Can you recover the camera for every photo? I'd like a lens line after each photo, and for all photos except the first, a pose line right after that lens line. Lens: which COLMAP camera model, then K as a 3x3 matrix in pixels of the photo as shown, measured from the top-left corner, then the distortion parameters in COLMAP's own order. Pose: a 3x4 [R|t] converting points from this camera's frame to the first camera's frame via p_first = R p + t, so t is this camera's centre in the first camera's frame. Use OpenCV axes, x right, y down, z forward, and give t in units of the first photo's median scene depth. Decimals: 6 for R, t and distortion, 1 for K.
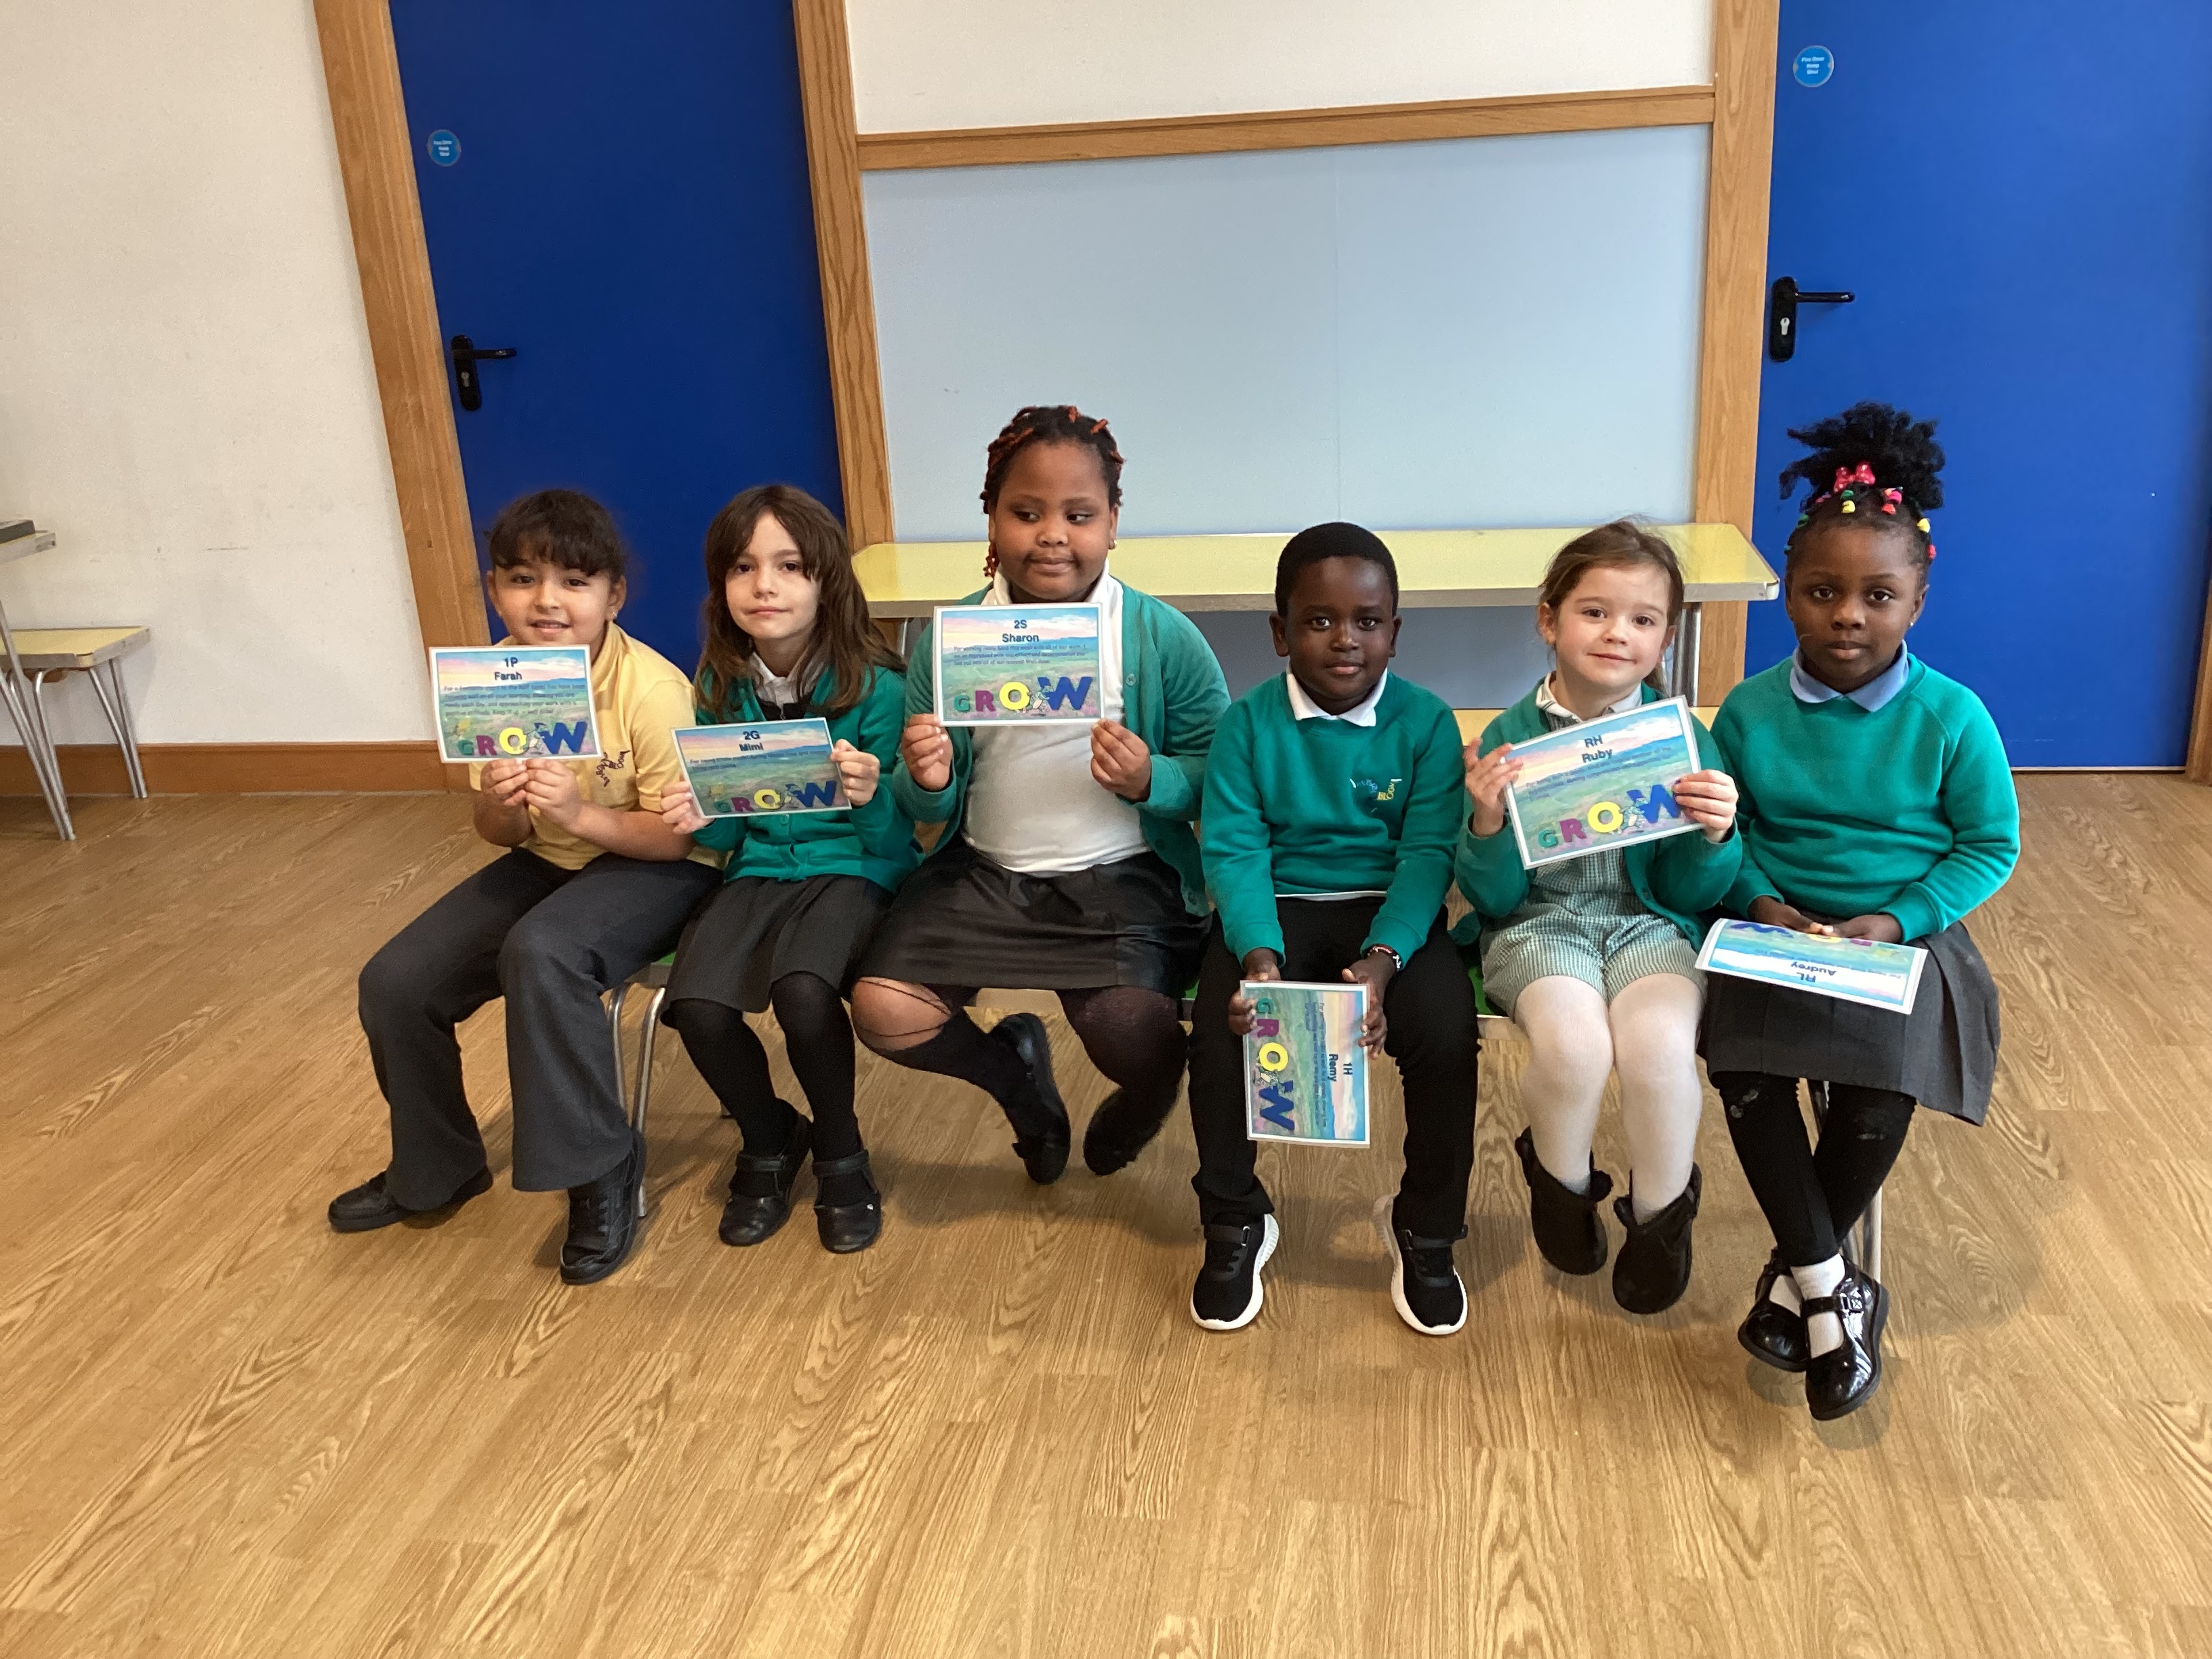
lens RADIAL K [[1975.2, 0, 1120.8], [0, 1975.2, 846.9], [0, 0, 1]] dist [0.067083, -0.115838]
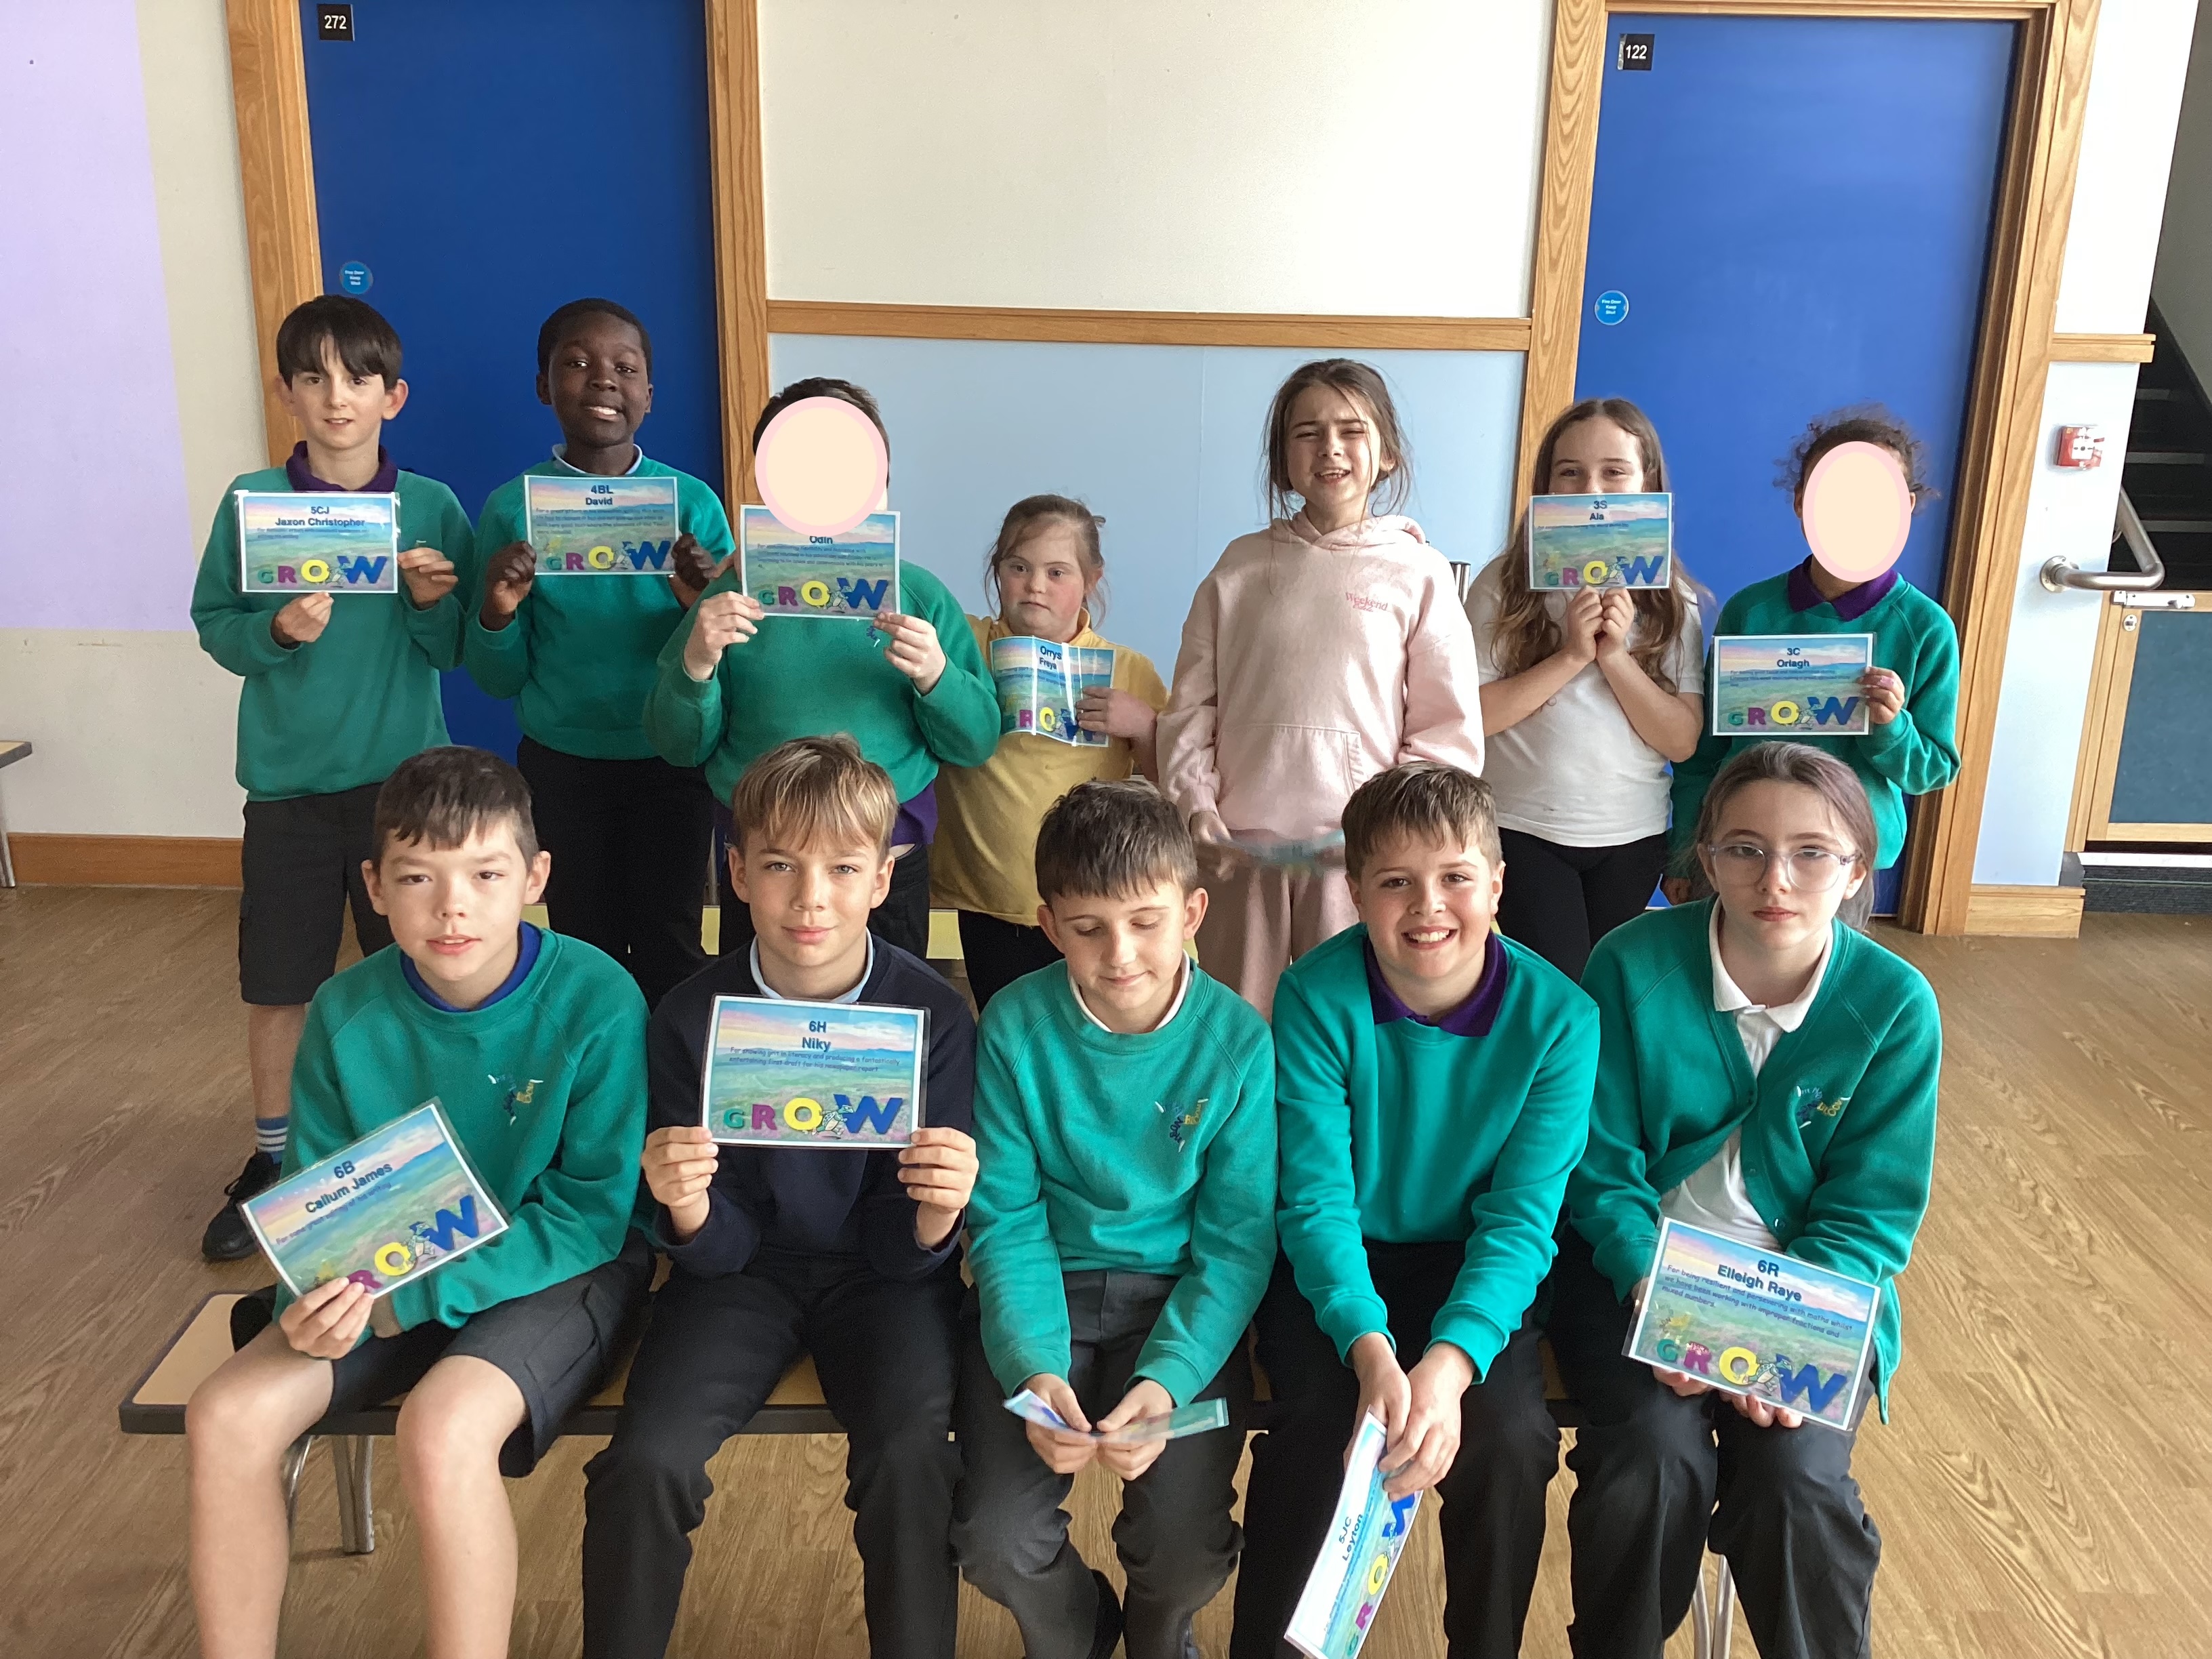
lens RADIAL K [[1975.2, 0, 1119.2], [0, 1975.2, 847.2], [0, 0, 1]] dist [0.067083, -0.115838]
pose [[0.987844, 0.031782, 0.152165, -0.104936], [-0.025046, 0.998628, -0.045985, -0.015814], [-0.153418, 0.041615, 0.987285, -0.092421]]
